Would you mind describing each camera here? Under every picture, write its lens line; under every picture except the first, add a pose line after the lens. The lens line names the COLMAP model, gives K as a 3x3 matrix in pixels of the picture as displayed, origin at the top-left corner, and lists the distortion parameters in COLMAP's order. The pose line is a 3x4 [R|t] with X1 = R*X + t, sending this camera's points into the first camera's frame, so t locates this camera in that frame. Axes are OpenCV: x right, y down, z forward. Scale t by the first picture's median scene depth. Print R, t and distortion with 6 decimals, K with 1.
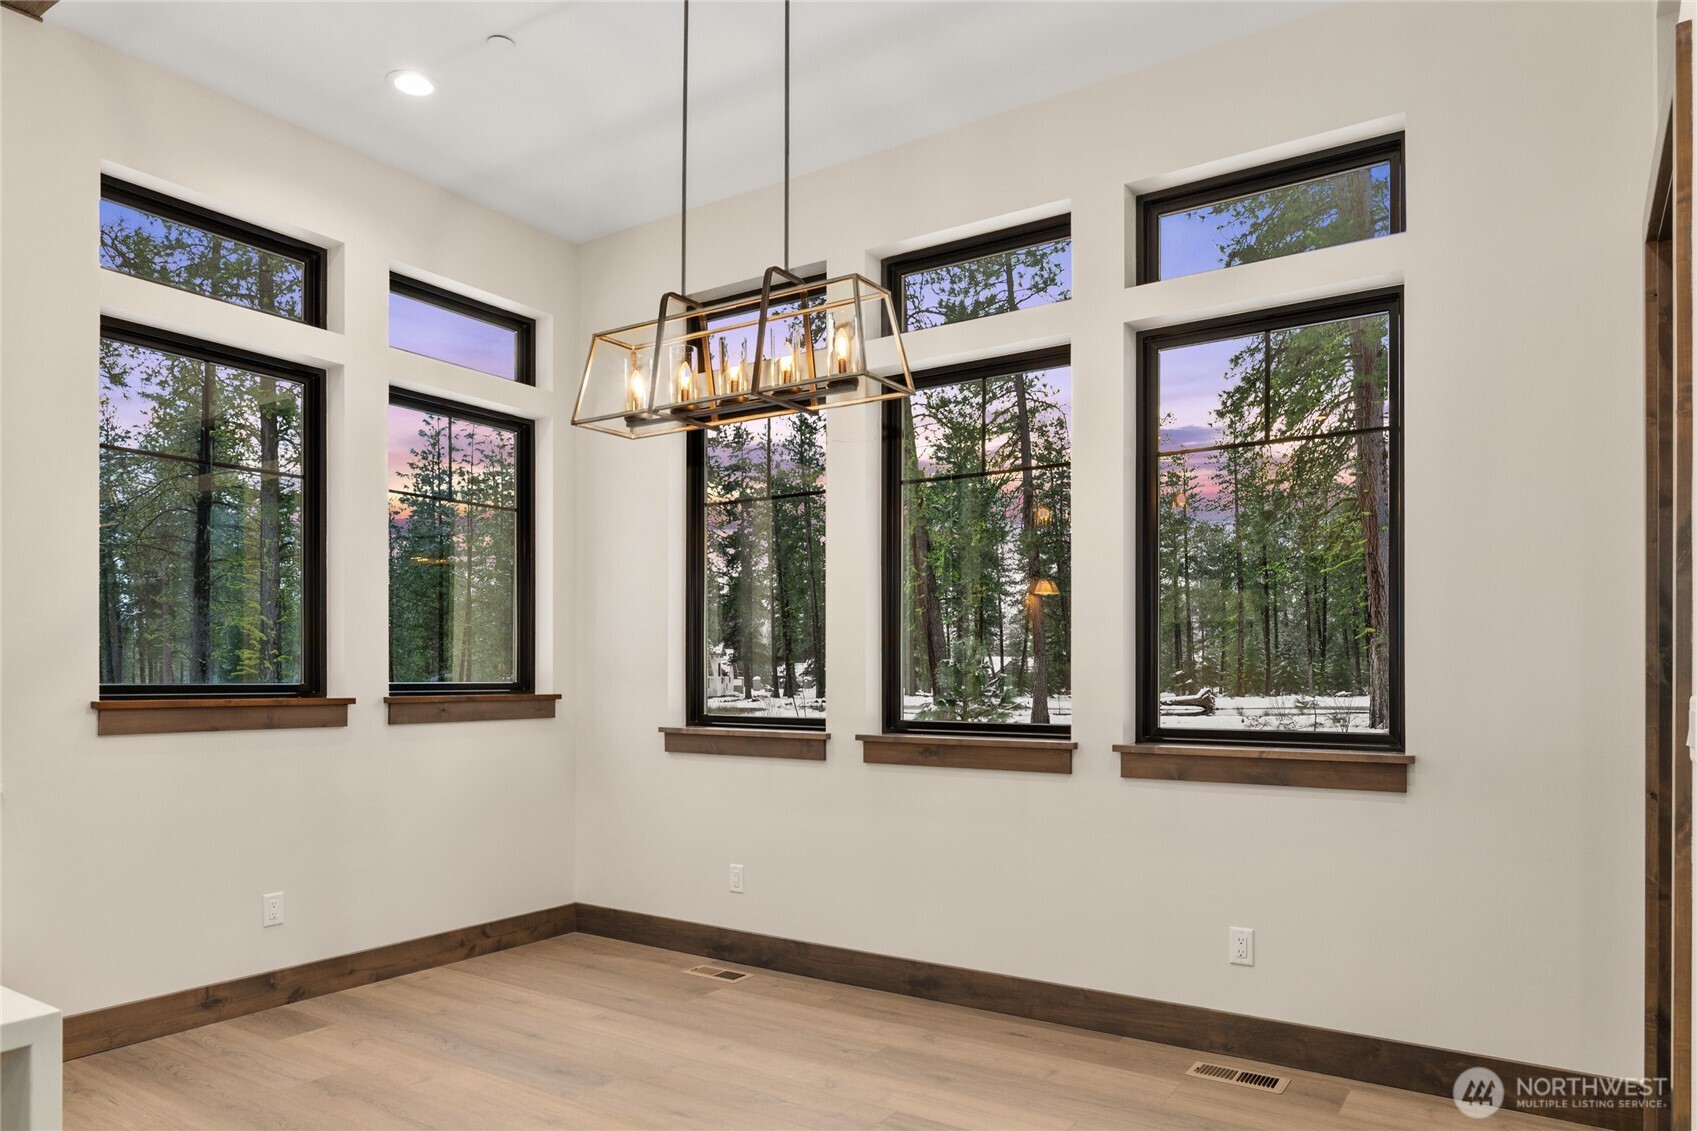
lens RADIAL K [[1093.7, 0, 833.9], [0, 1093.7, 682.0], [0, 0, 1]] dist [-0.005939, -0.006598]
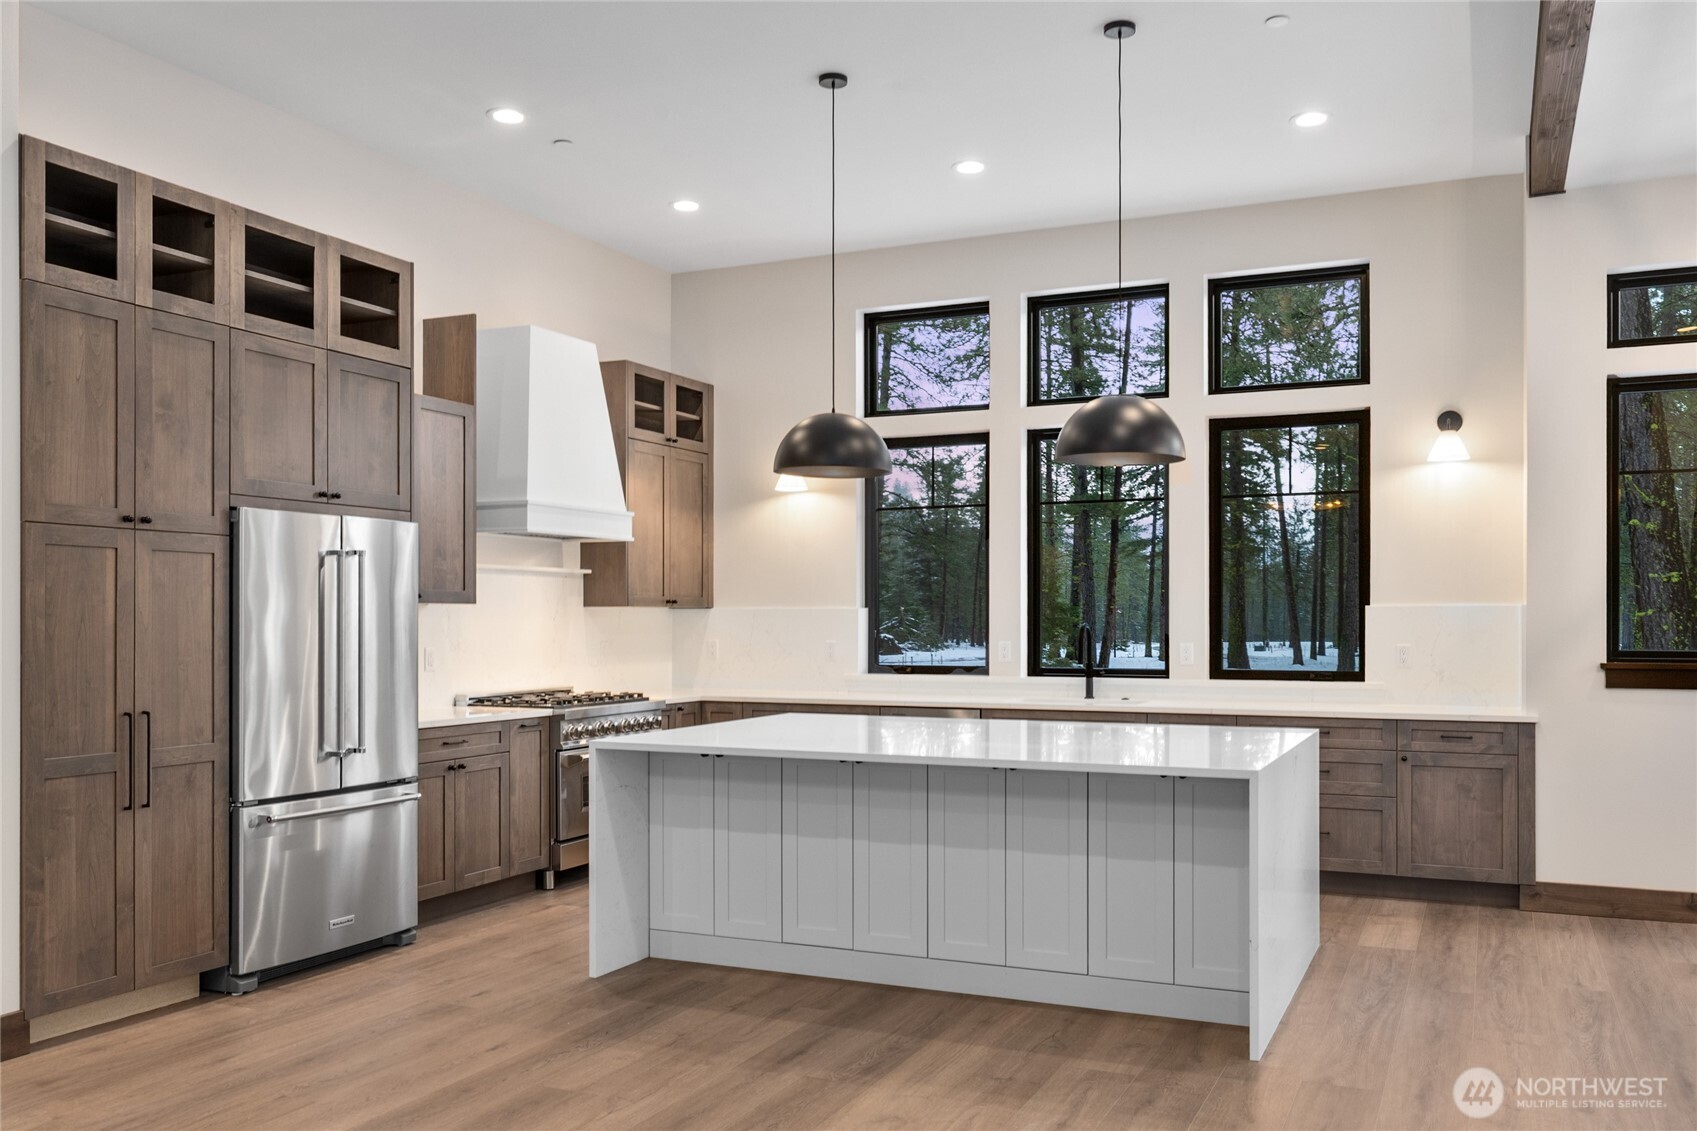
lens RADIAL K [[1373.8, 0, 886.1], [0, 1373.8, 615.3], [0, 0, 1]] dist [-0.009205, 0.017987]
pose [[0.174903, -0.007643, -0.984556, 0.703684], [-0.004887, 0.999951, -0.008631, -0.018722], [0.984573, 0.006321, 0.174858, -0.164660]]
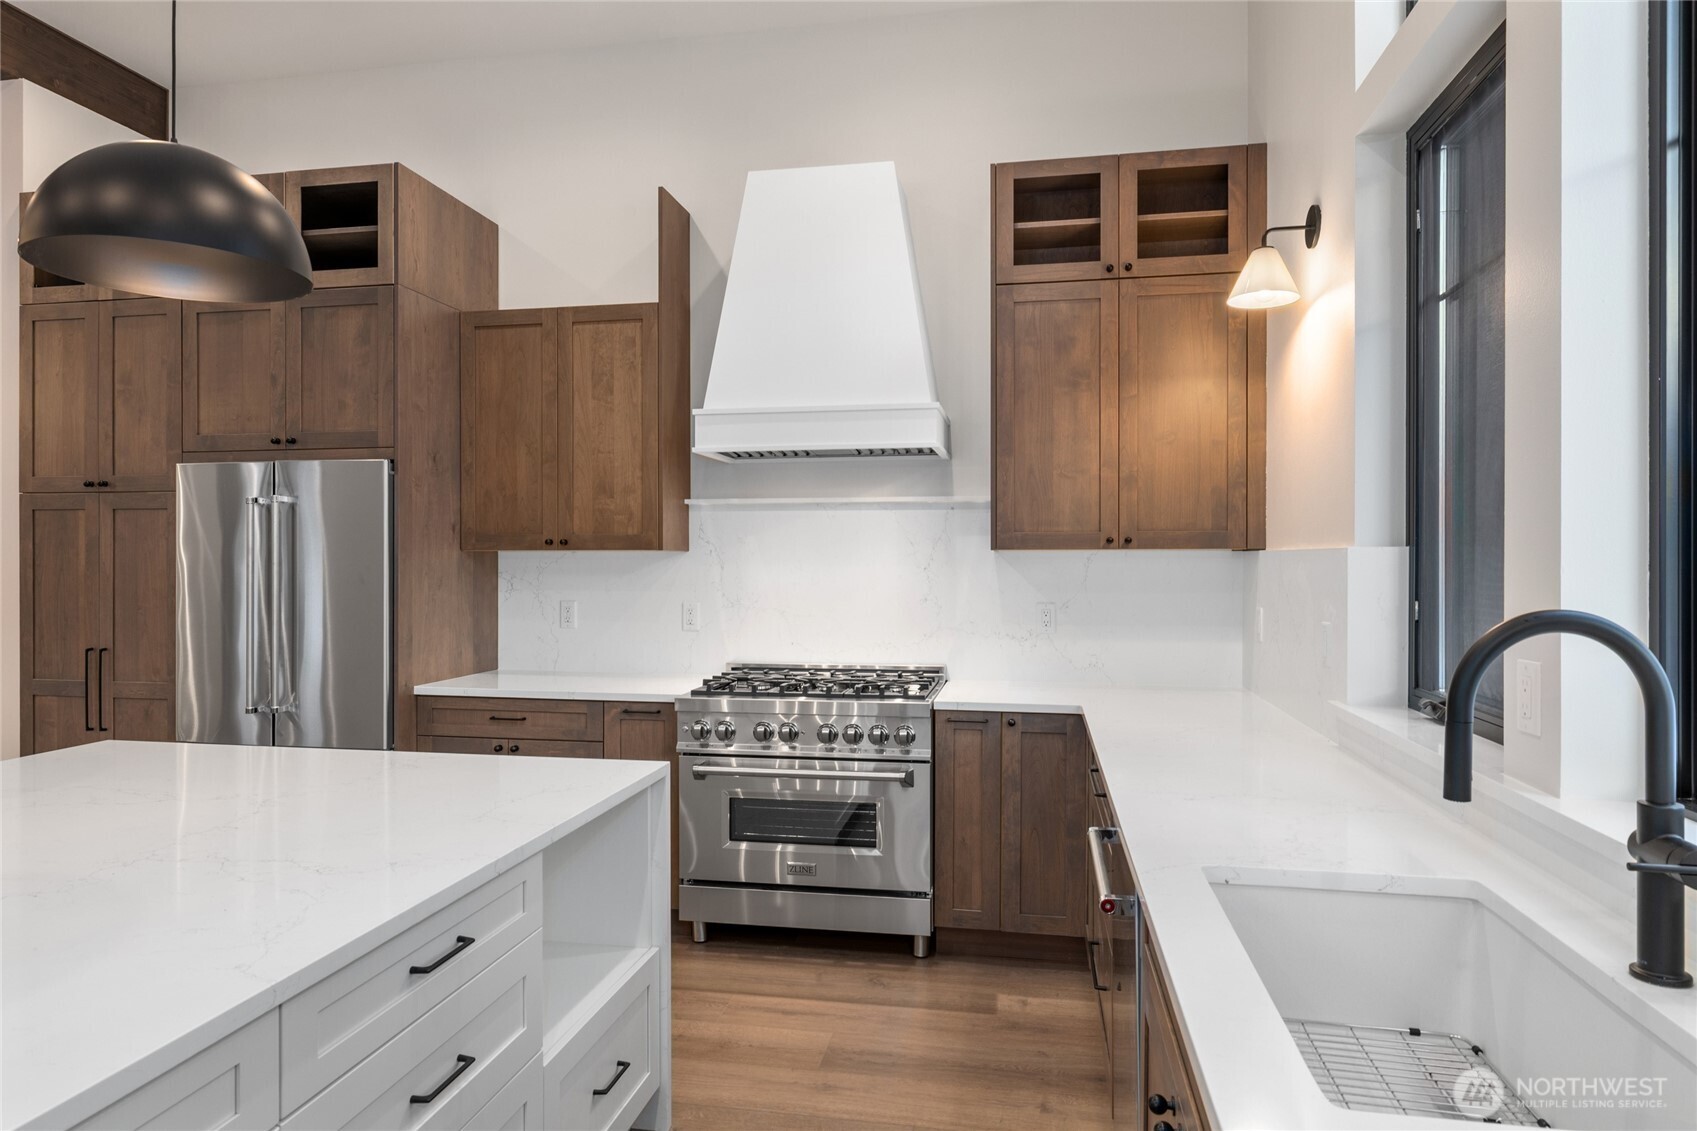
lens RADIAL K [[1018.9, 0, 846.1], [0, 1018.9, 561.7], [0, 0, 1]] dist [-0.000263, -0.002056]
pose [[-0.918928, -0.006438, -0.394372, -0.669838], [-0.006975, 0.999976, -0.000074, -0.032902], [0.394363, 0.002683, -0.918951, 0.548520]]
